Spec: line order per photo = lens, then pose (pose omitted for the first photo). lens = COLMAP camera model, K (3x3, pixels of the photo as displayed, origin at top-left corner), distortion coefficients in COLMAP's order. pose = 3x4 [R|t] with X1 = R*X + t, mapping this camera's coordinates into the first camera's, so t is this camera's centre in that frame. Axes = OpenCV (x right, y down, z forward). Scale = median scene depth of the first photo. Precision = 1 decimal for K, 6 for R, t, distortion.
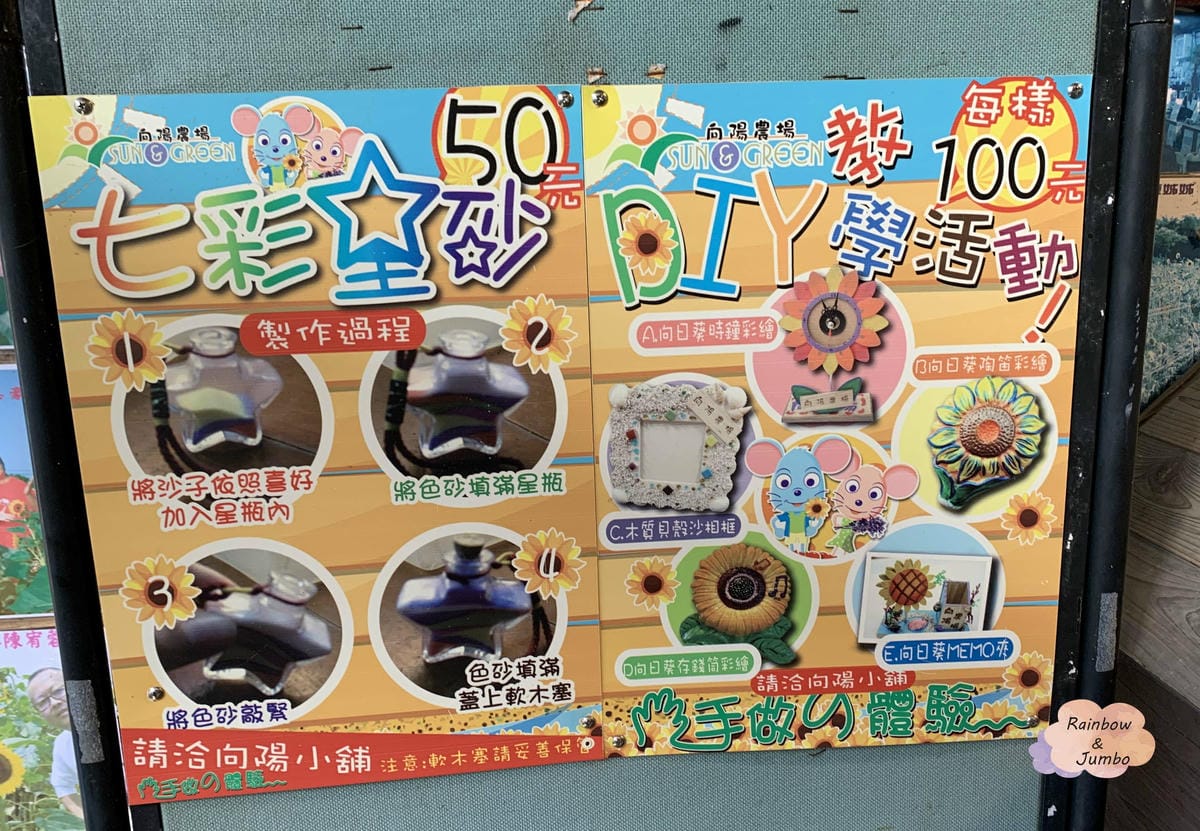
lens RADIAL K [[946.8, 0, 600.7], [0, 946.8, 418.0], [0, 0, 1]] dist [0.023664, -0.008397]
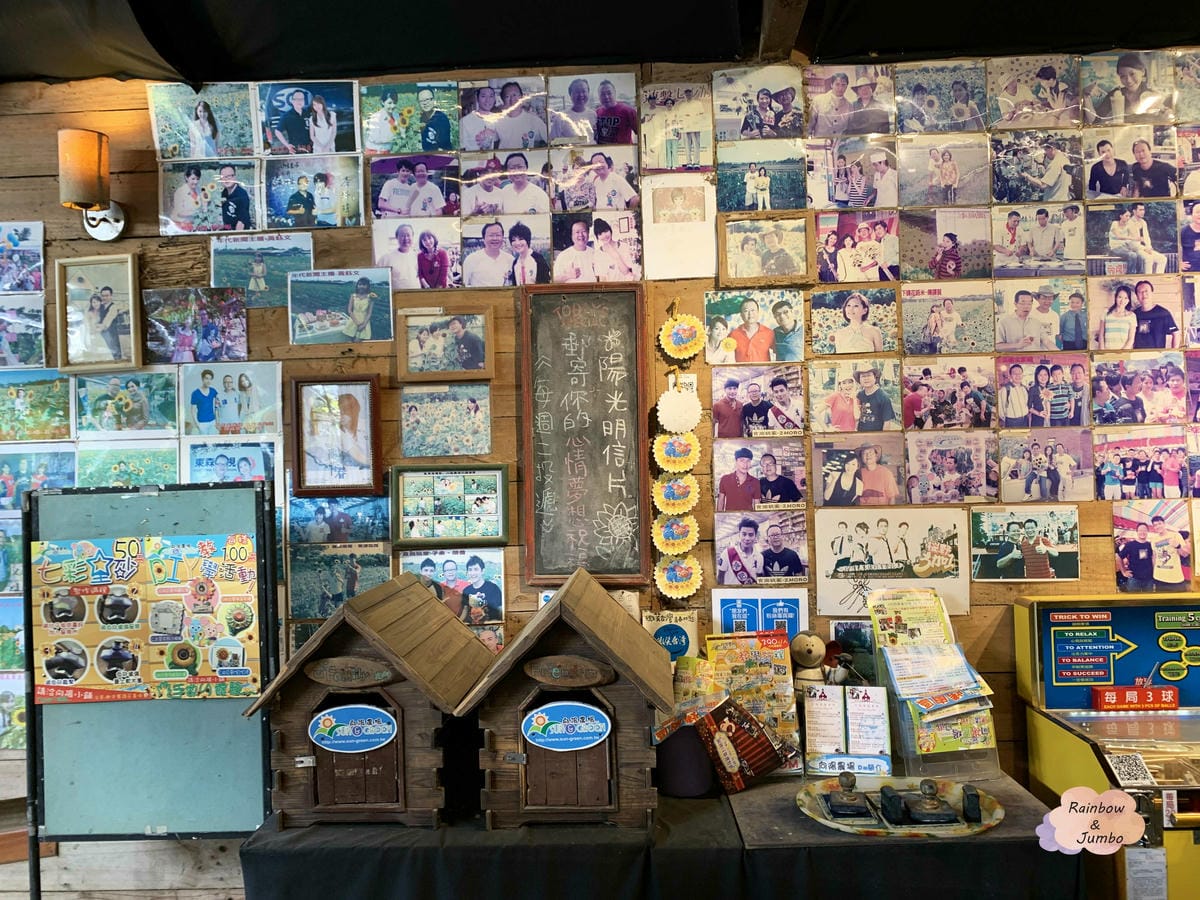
lens RADIAL K [[899.1, 0, 599.9], [0, 899.1, 450.3], [0, 0, 1]] dist [0.009530, 0.005845]
pose [[0.991843, -0.010793, -0.127006, 2.512124], [-0.016295, 0.977496, -0.210325, 0.113134], [0.126418, 0.210679, 0.969347, -2.805172]]
